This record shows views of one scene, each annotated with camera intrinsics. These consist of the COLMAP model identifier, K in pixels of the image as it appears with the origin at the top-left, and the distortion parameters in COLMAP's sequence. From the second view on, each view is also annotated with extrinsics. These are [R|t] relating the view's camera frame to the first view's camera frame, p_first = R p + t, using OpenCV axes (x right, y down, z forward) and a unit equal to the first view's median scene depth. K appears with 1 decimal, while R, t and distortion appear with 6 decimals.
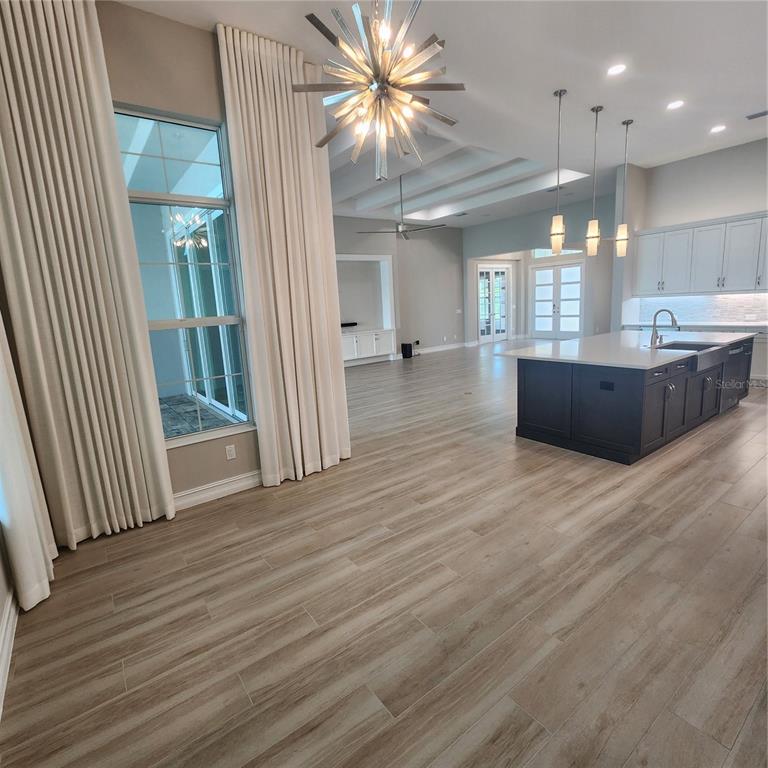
lens RADIAL K [[417.2, 0, 383.5], [0, 417.2, 379.2], [0, 0, 1]] dist [-0.002732, -0.001491]
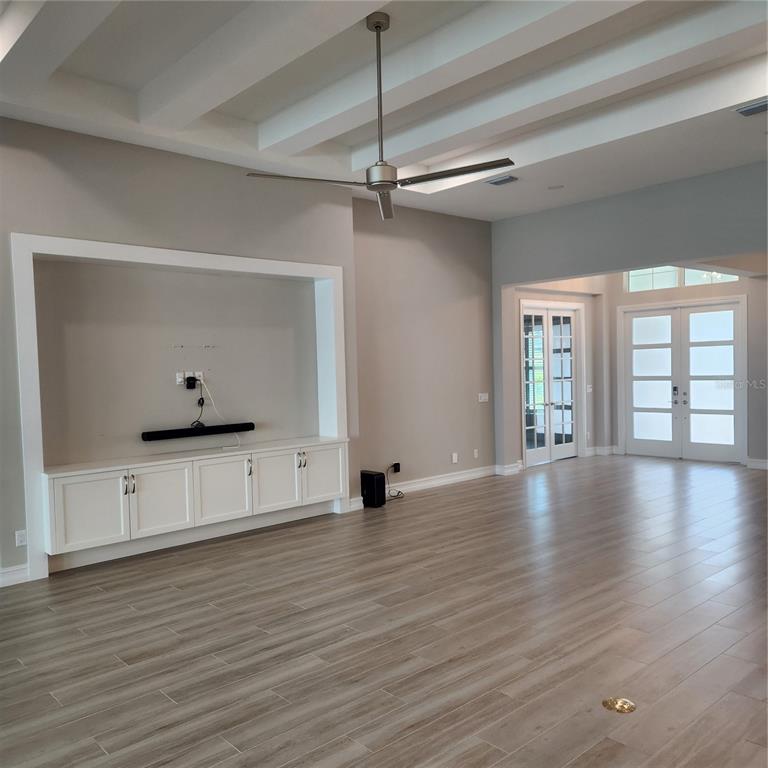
lens RADIAL K [[695.0, 0, 384.0], [0, 695.0, 384.0], [0, 0, 1]] dist [0.089388, -0.000461]
pose [[0.994374, 0.026807, 0.102483, -0.006732], [-0.010179, 0.987153, -0.159450, -0.050035], [-0.105440, 0.157510, 0.981872, 0.241235]]
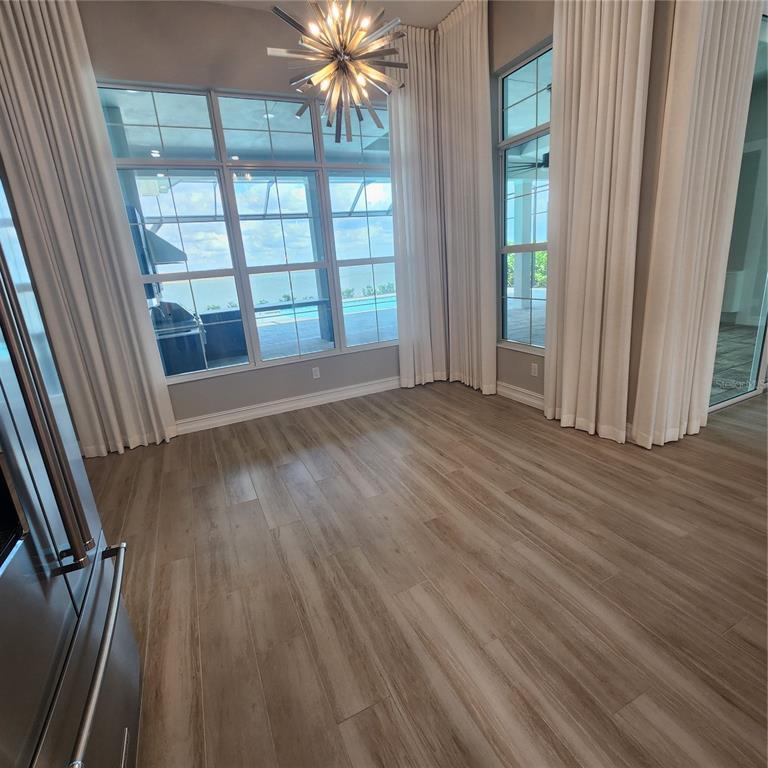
lens RADIAL K [[417.2, 0, 383.5], [0, 417.2, 379.2], [0, 0, 1]] dist [-0.002732, -0.001491]
pose [[-0.185810, 0.336060, -0.923330, 1.042659], [-0.089494, 0.930000, 0.356497, -0.228362], [0.978502, 0.148873, -0.142728, 1.082537]]
